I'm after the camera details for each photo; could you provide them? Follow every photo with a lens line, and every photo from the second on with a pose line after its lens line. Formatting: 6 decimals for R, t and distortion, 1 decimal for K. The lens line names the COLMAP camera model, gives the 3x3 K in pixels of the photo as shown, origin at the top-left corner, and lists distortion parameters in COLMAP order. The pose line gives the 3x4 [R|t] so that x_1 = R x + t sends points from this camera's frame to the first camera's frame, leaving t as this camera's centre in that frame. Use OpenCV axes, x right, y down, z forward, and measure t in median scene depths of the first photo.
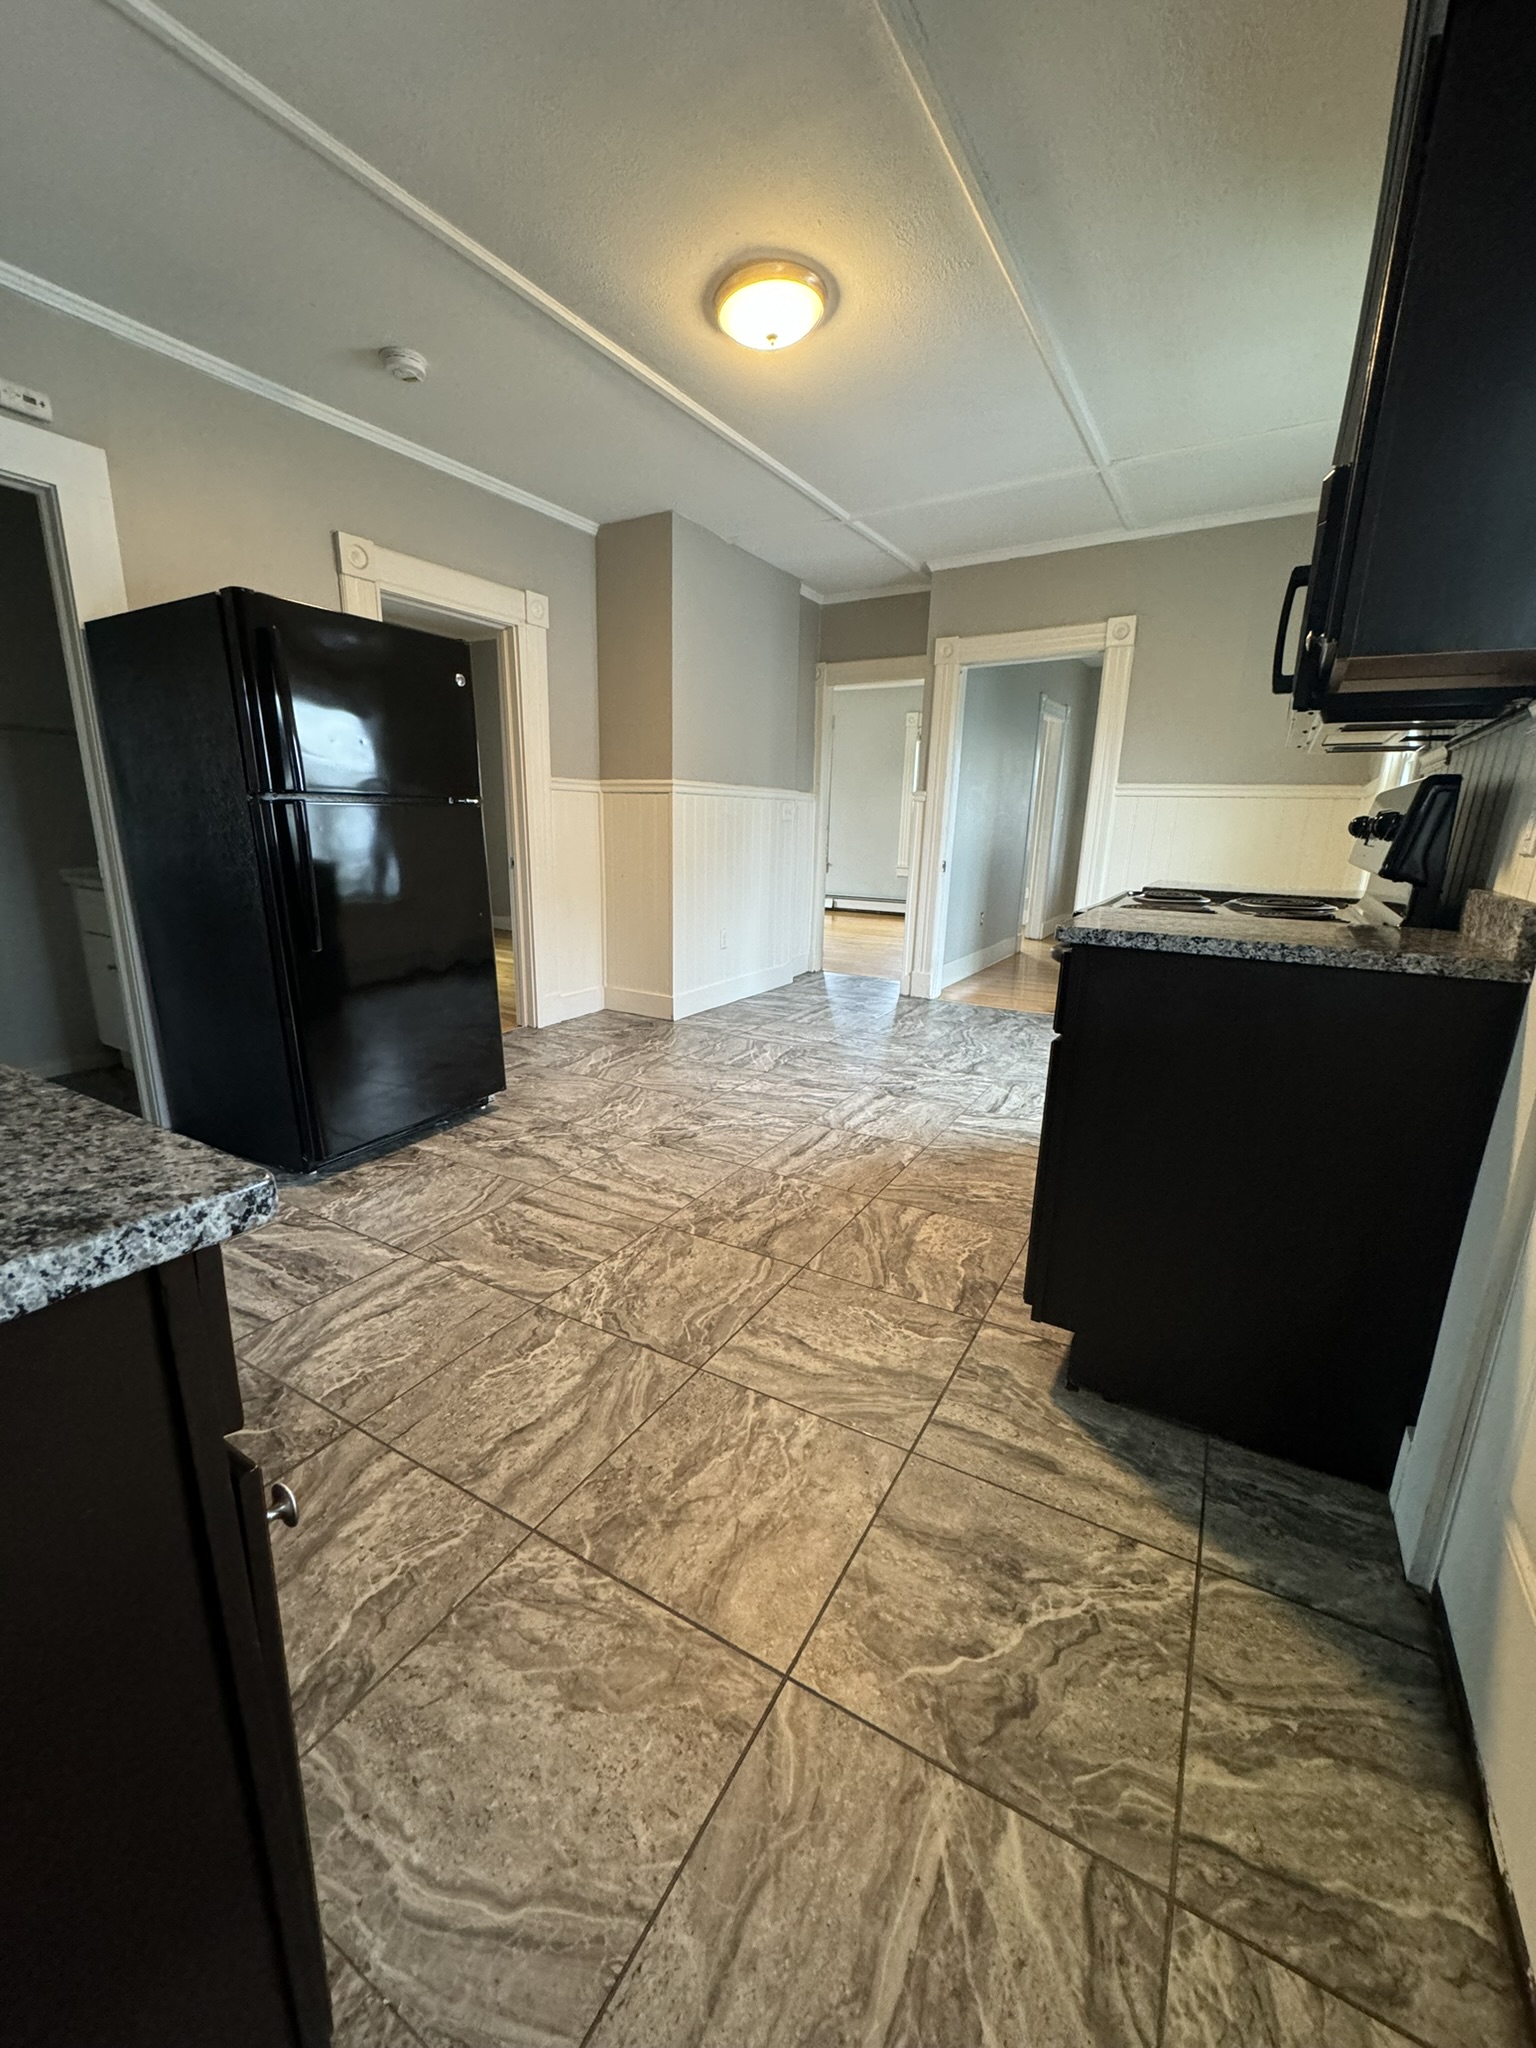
lens RADIAL K [[816.1, 0, 765.8], [0, 816.1, 1024.5], [0, 0, 1]] dist [-0.003289, 0.000523]
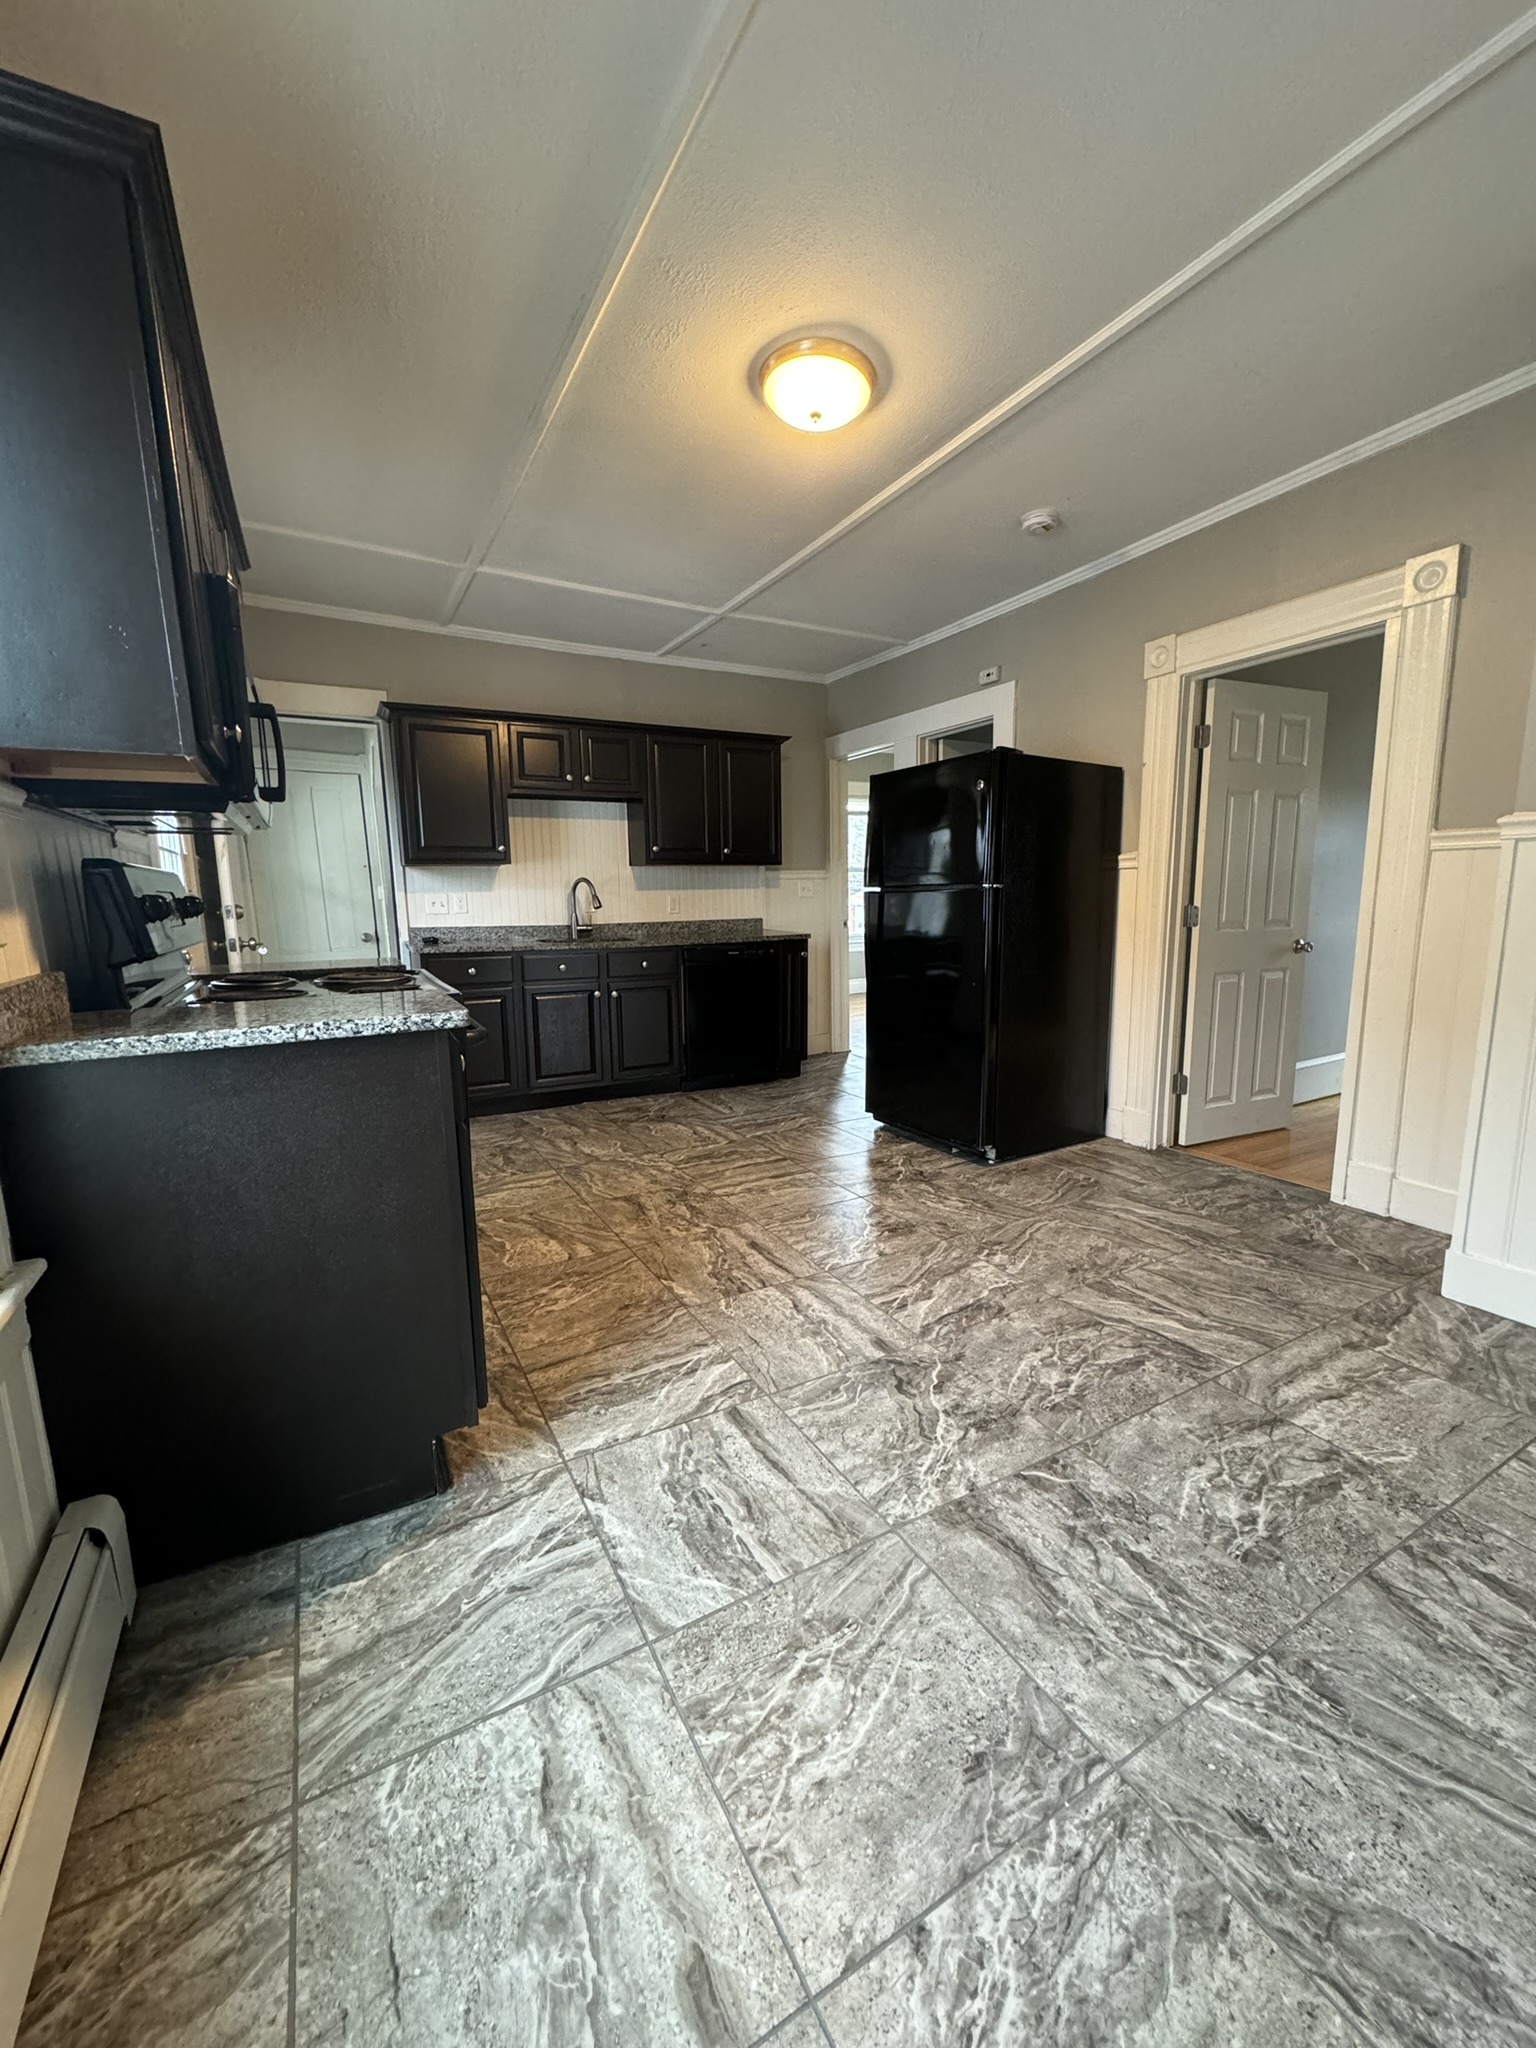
lens RADIAL K [[816.1, 0, 773.4], [0, 816.1, 1023.1], [0, 0, 1]] dist [-0.003289, 0.000523]
pose [[-0.500206, 0.121923, -0.857280, 0.747277], [-0.206869, 0.944543, 0.255037, -0.306923], [0.840833, 0.304915, -0.447244, 1.258847]]
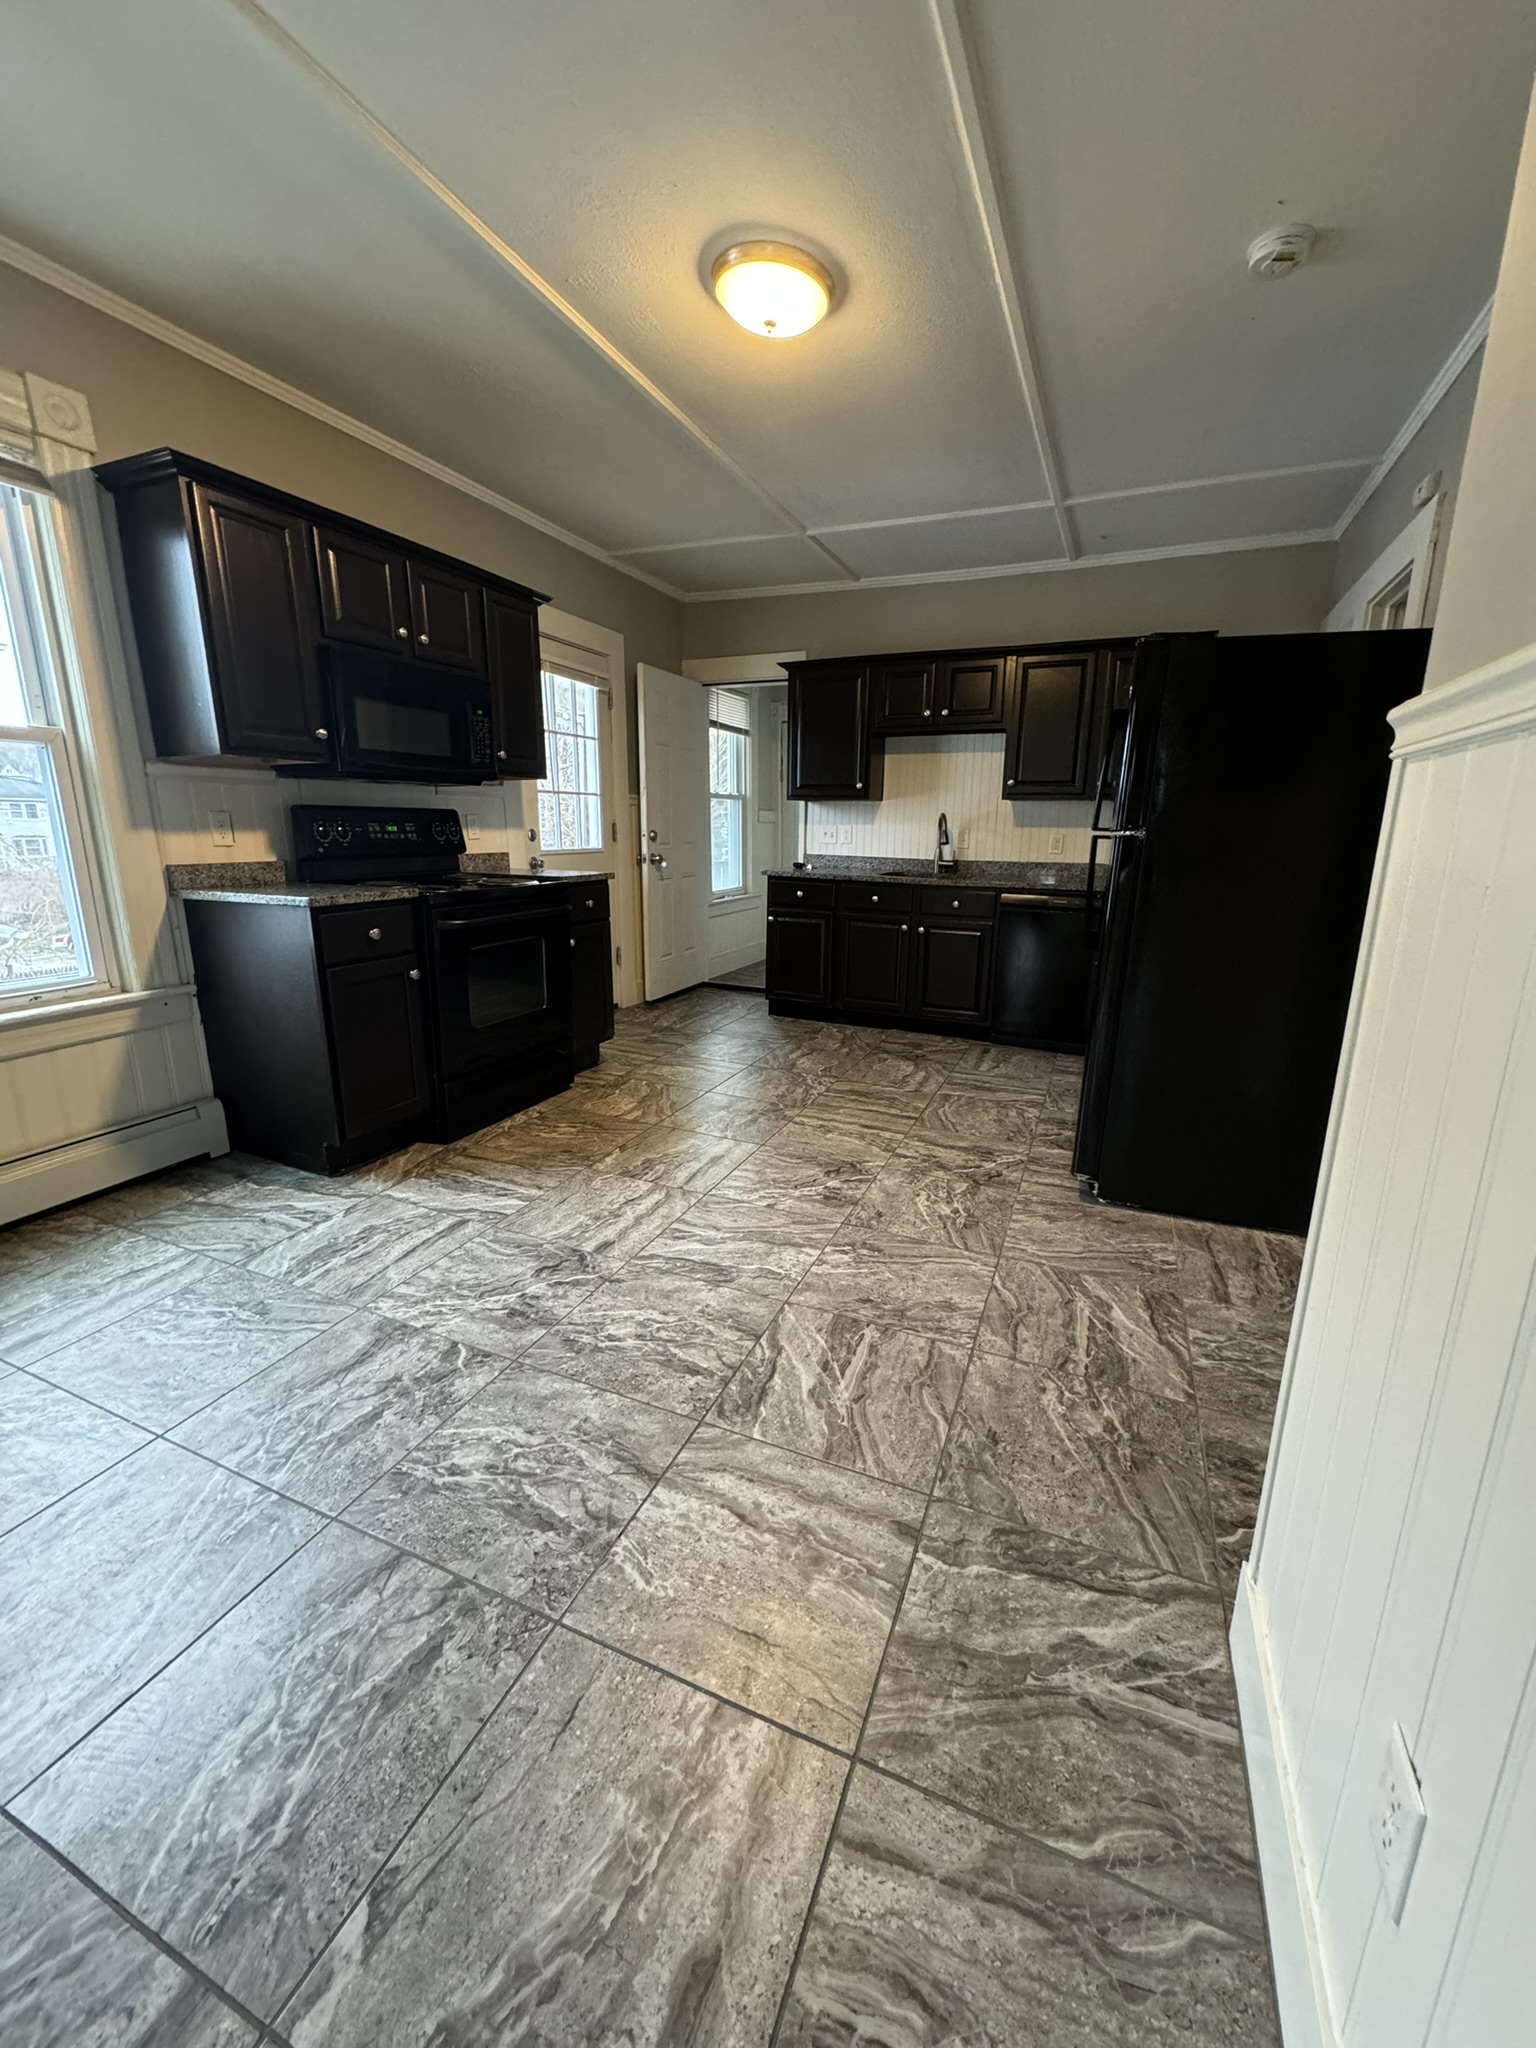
lens RADIAL K [[816.1, 0, 772.3], [0, 816.1, 1025.5], [0, 0, 1]] dist [-0.003289, 0.000523]
pose [[-0.990054, 0.000709, -0.140684, 0.106927], [-0.065171, 0.883910, 0.463093, -0.441812], [0.124680, 0.467656, -0.875073, 1.698834]]
